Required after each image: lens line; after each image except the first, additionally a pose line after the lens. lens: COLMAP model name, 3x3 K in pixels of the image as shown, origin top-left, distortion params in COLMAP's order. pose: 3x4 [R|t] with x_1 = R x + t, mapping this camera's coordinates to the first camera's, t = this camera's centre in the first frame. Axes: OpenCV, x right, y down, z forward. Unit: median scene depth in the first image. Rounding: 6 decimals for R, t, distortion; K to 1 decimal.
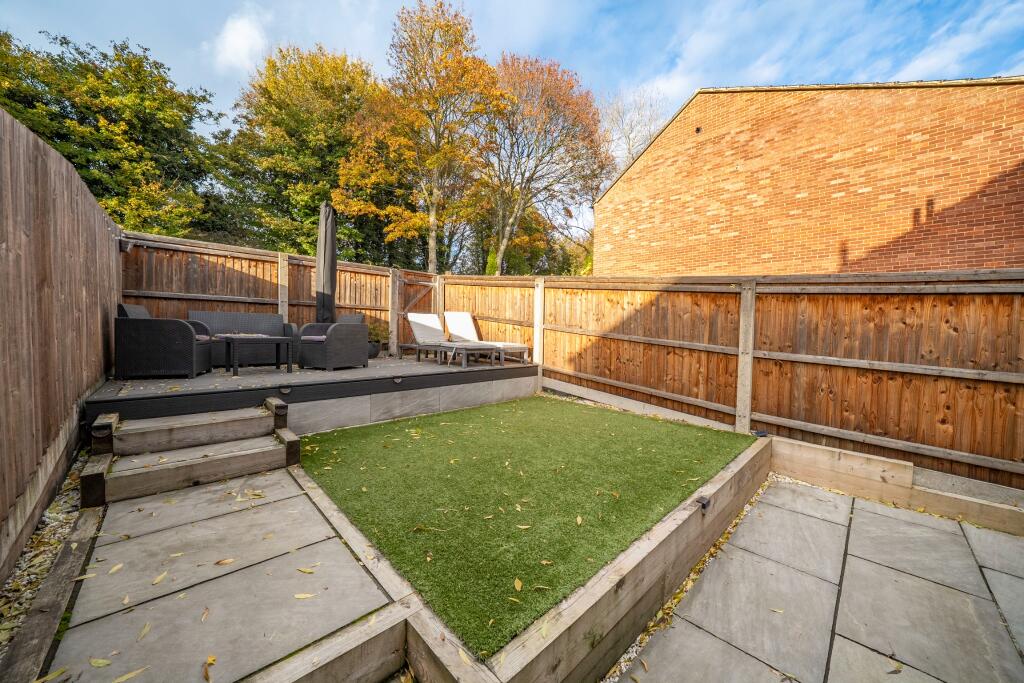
lens RADIAL K [[356.2, 0, 508.9], [0, 356.2, 340.4], [0, 0, 1]] dist [-0.020946, 0.002023]
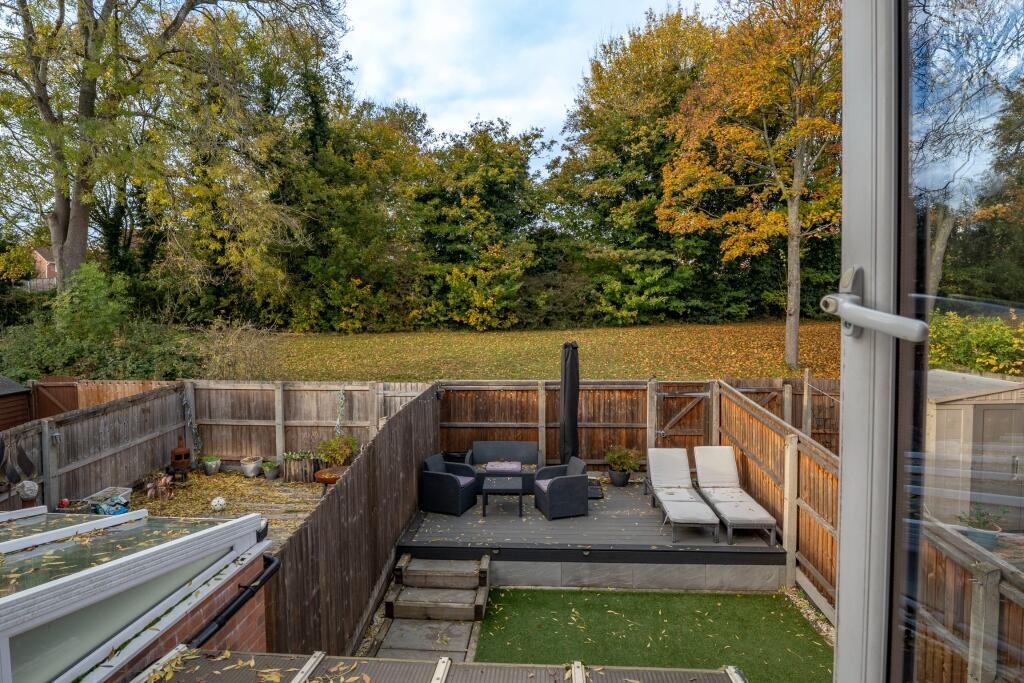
lens RADIAL K [[536.1, 0, 512.0], [0, 536.1, 341.5], [0, 0, 1]] dist [-0.011150, -0.000204]
pose [[0.679241, 0.004803, -0.733900, 0.520114], [-0.001799, 0.999986, 0.004880, -0.384504], [0.733913, -0.001994, 0.679240, -0.192976]]
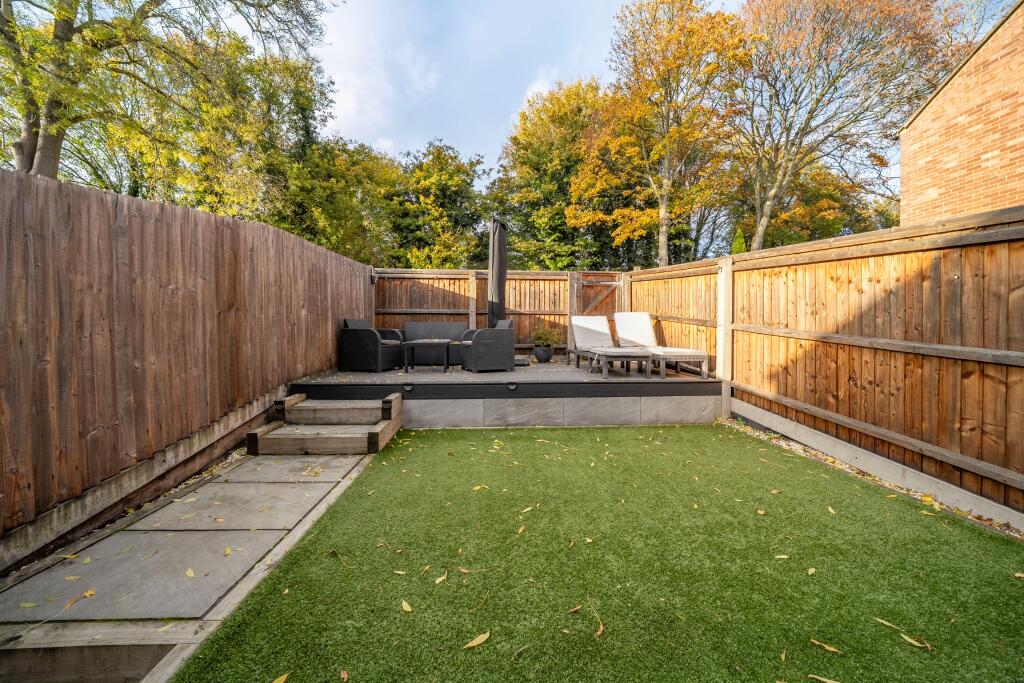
lens RADIAL K [[353.4, 0, 510.2], [0, 353.4, 339.7], [0, 0, 1]] dist [-0.021156, 0.001625]
pose [[0.764982, -0.004505, -0.644036, 0.213239], [-0.005731, 0.999888, -0.013801, -0.000912], [0.644026, 0.014249, 0.764871, 0.191065]]
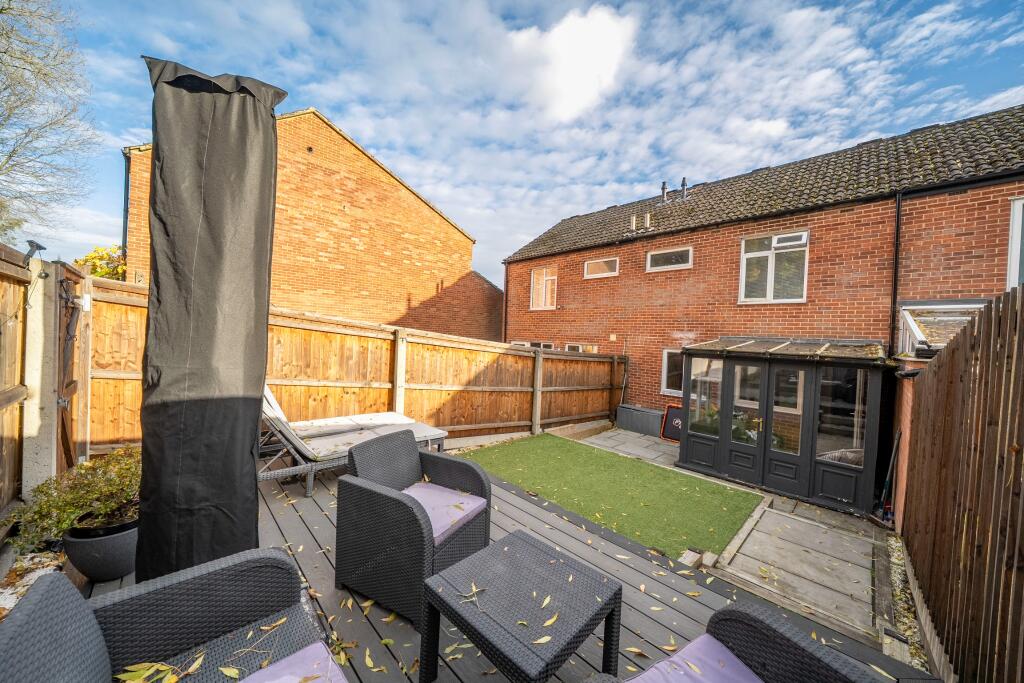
lens RADIAL K [[353.4, 0, 510.2], [0, 353.4, 339.7], [0, 0, 1]] dist [-0.021156, 0.001625]
pose [[-0.004372, -0.032646, 0.999457, -0.770038], [-0.012698, 0.999388, 0.032588, -0.188363], [-0.999910, -0.012549, -0.004784, 0.759163]]
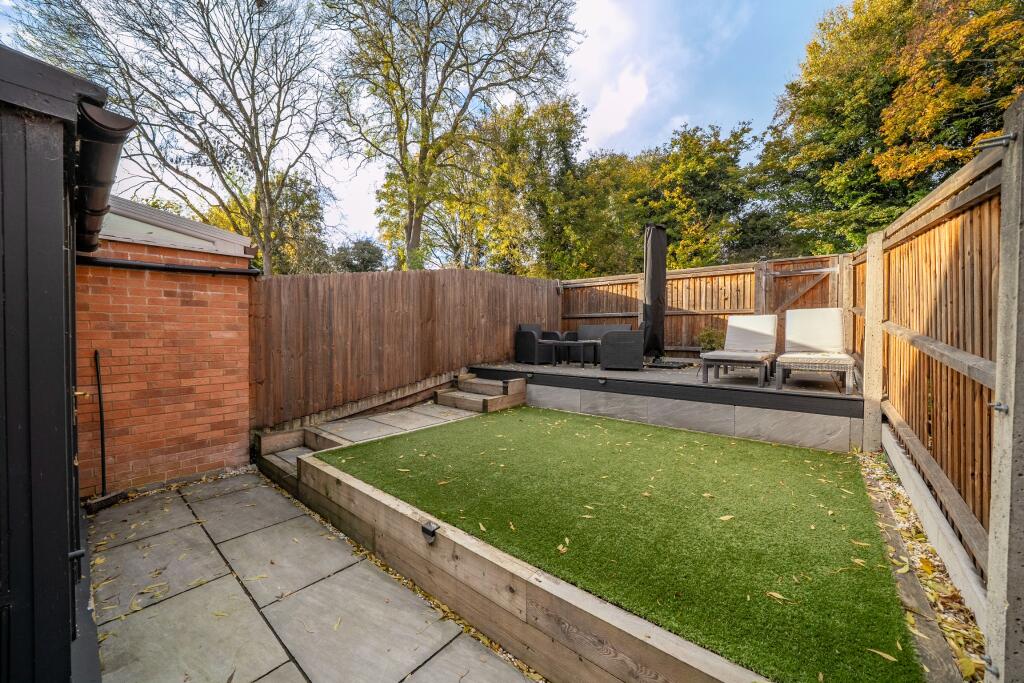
lens RADIAL K [[371.4, 0, 512.0], [0, 371.4, 341.5], [0, 0, 1]] dist [-0.011115, -0.000088]
pose [[0.127597, 0.001907, -0.991824, 0.566978], [-0.028744, 0.999585, -0.001776, -0.000554], [0.991409, 0.028736, 0.127599, 0.411356]]
